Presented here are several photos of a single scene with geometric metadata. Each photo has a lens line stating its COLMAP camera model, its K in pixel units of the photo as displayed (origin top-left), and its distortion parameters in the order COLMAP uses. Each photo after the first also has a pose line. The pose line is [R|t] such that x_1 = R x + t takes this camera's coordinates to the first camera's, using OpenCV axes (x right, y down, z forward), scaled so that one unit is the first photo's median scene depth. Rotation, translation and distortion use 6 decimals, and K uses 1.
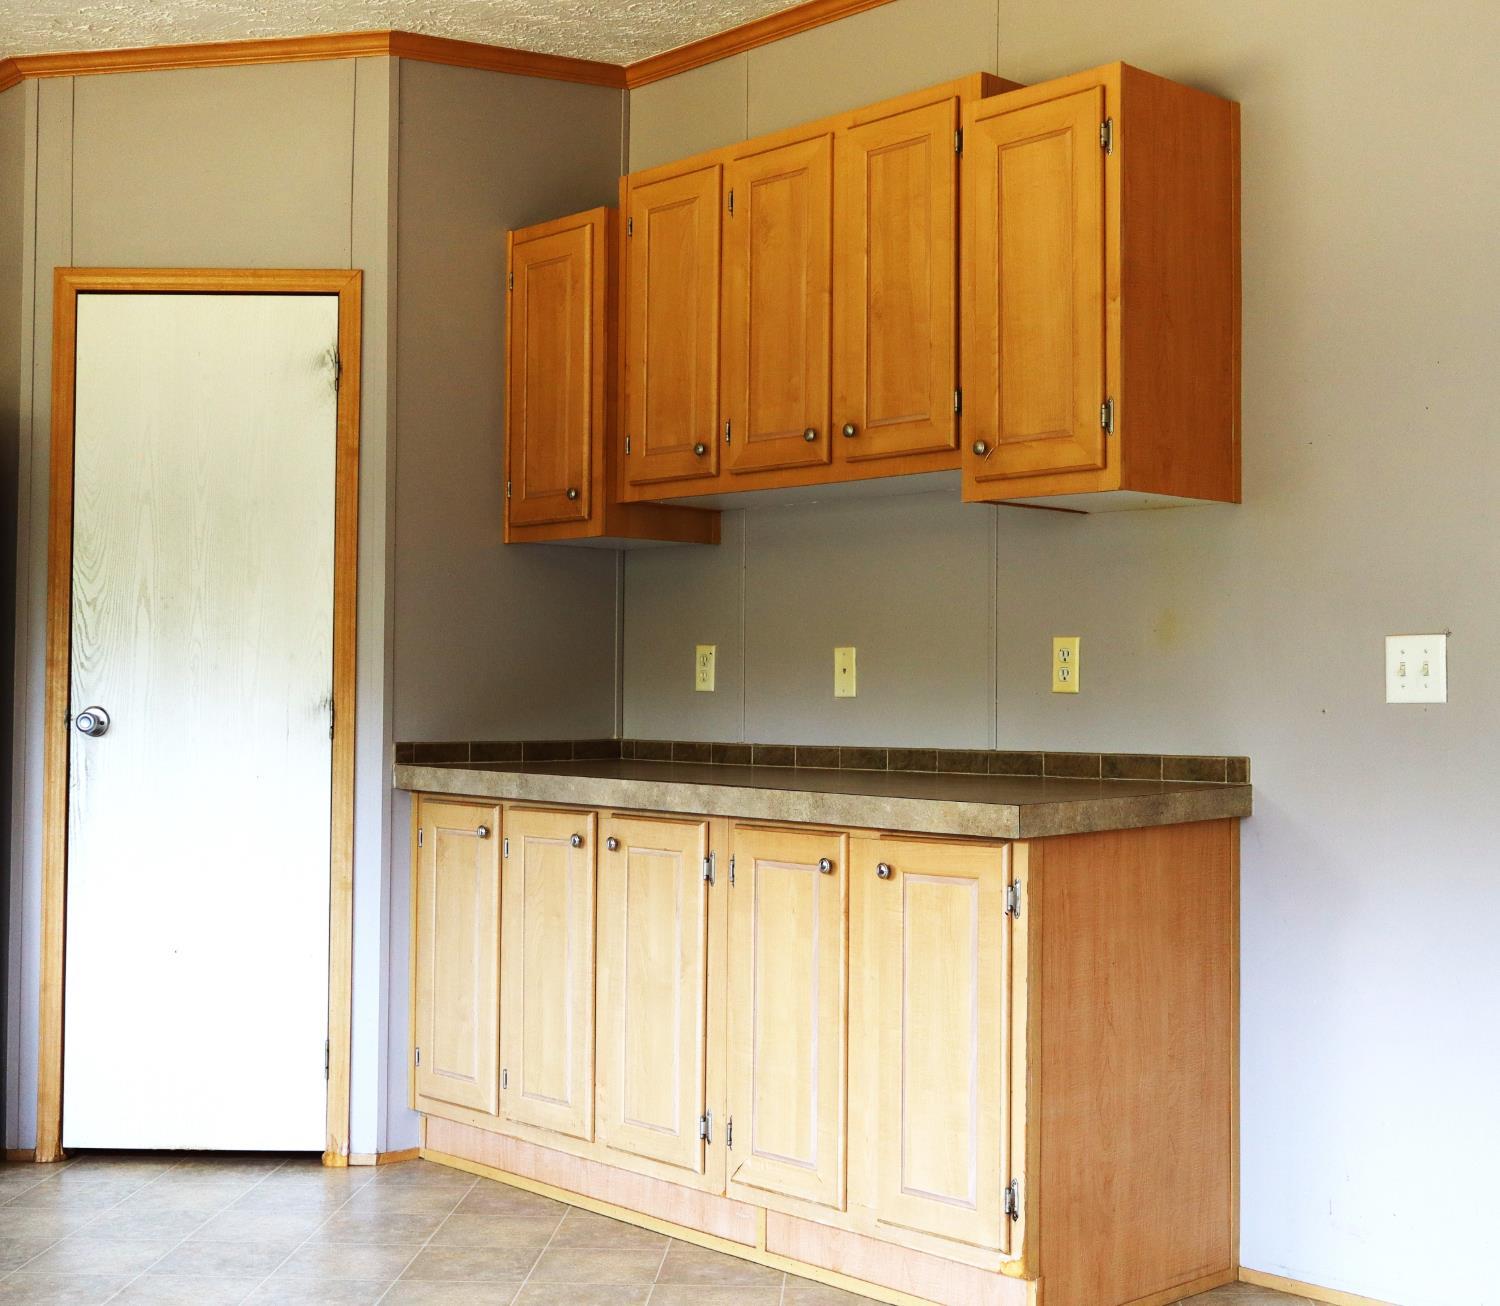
lens RADIAL K [[2018.7, 0, 852.1], [0, 2018.7, 641.3], [0, 0, 1]] dist [-0.009250, 0.000000]
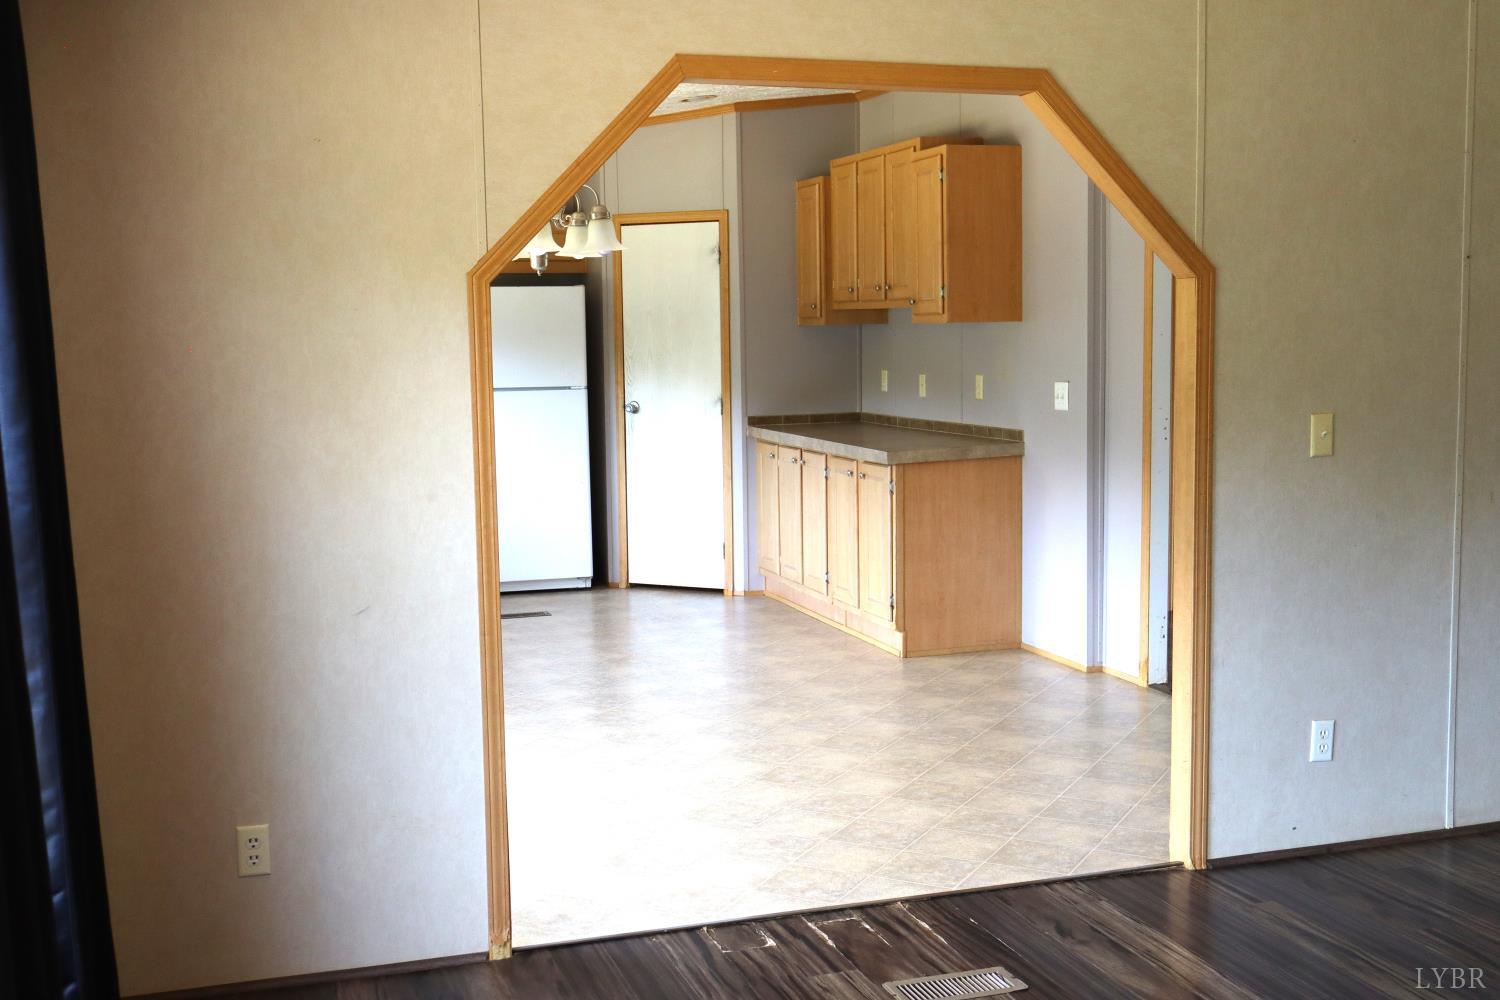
lens RADIAL K [[1715.6, 0, 757.2], [0, 1715.6, 501.1], [0, 0, 1]] dist [-0.027925, 0.000000]
pose [[0.897405, 0.023359, -0.440588, 0.658091], [0.036011, 0.991388, 0.125909, -0.101664], [0.439735, -0.128857, 0.888836, -0.760328]]
